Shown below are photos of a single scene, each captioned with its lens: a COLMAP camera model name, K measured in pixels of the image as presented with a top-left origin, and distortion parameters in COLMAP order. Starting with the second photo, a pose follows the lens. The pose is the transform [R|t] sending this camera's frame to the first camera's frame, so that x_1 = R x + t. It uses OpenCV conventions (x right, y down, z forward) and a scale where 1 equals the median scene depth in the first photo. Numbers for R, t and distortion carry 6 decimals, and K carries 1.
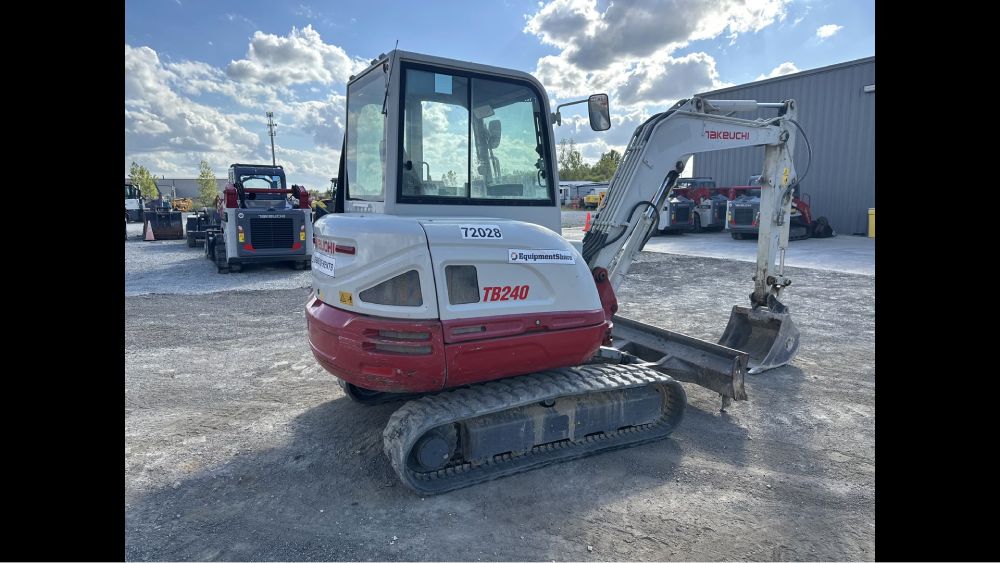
lens RADIAL K [[533.5, 0, 494.5], [0, 533.5, 280.3], [0, 0, 1]] dist [0.019989, -0.015085]
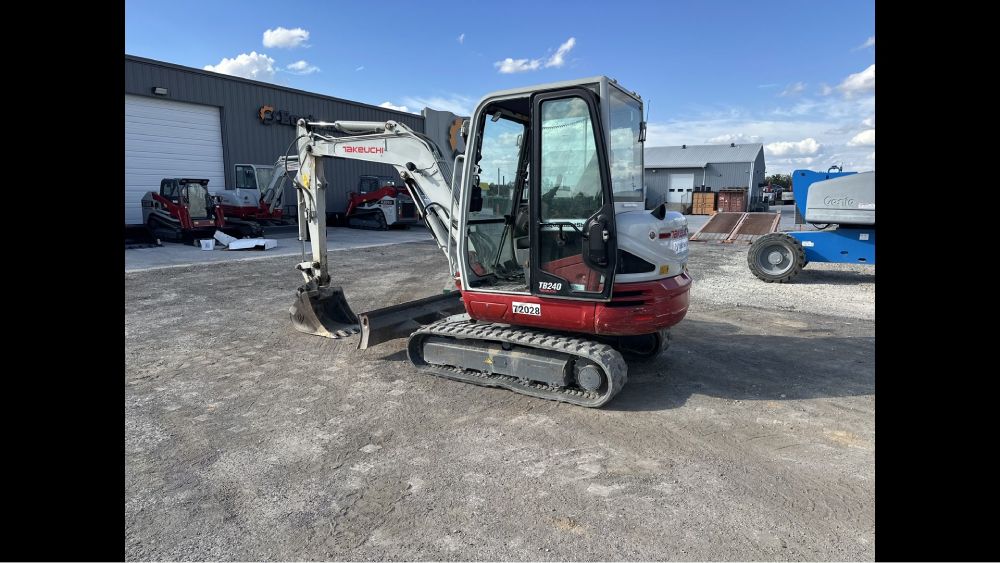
lens RADIAL K [[533.5, 0, 496.5], [0, 533.5, 280.4], [0, 0, 1]] dist [0.019989, -0.015085]
pose [[-0.511083, -0.132751, 0.849218, -1.052478], [0.131360, 0.964332, 0.229802, -0.270342], [-0.849434, 0.229001, -0.475415, 1.733187]]
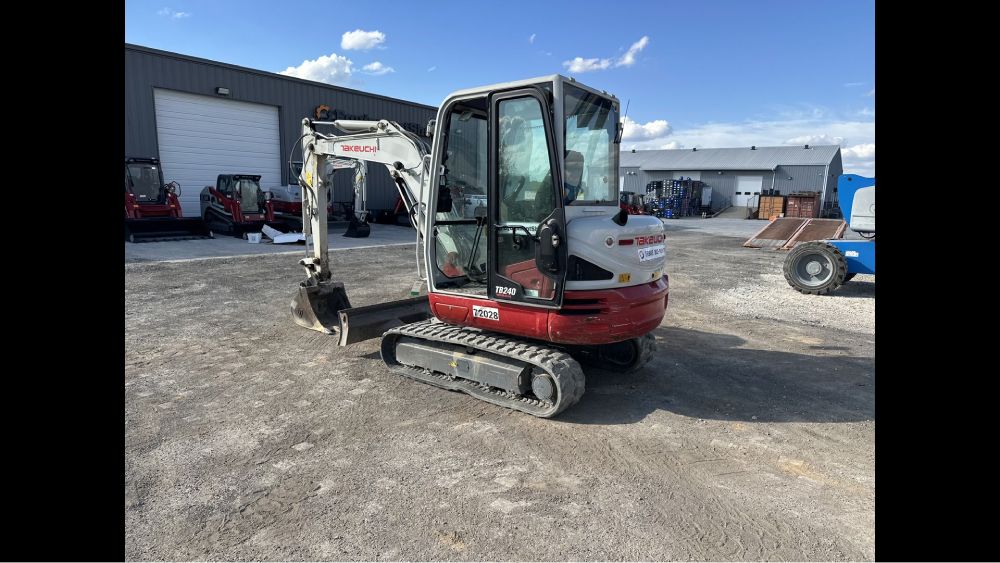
lens RADIAL K [[533.5, 0, 505.1], [0, 533.5, 280.1], [0, 0, 1]] dist [0.019989, -0.015085]
pose [[-0.418693, -0.148467, 0.895910, -1.129433], [0.121110, 0.968604, 0.217113, -0.245648], [-0.900016, 0.199407, -0.387567, 1.537303]]
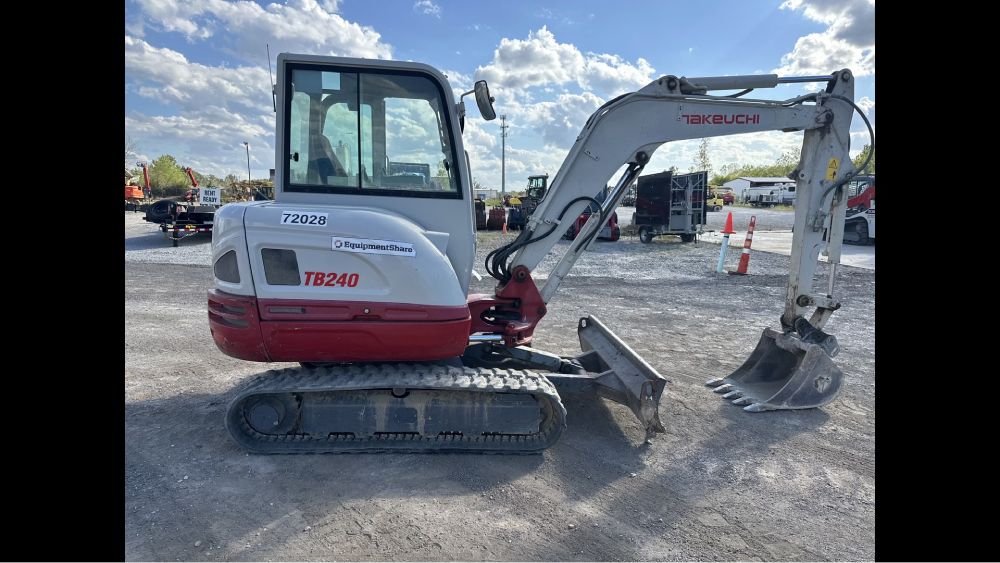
lens RADIAL K [[533.5, 0, 493.7], [0, 533.5, 288.9], [0, 0, 1]] dist [0.019989, -0.015085]
pose [[0.917725, 0.084661, -0.388090, 0.551512], [-0.076761, 0.996405, 0.035845, -0.014340], [0.389730, -0.003106, 0.920924, 0.122708]]
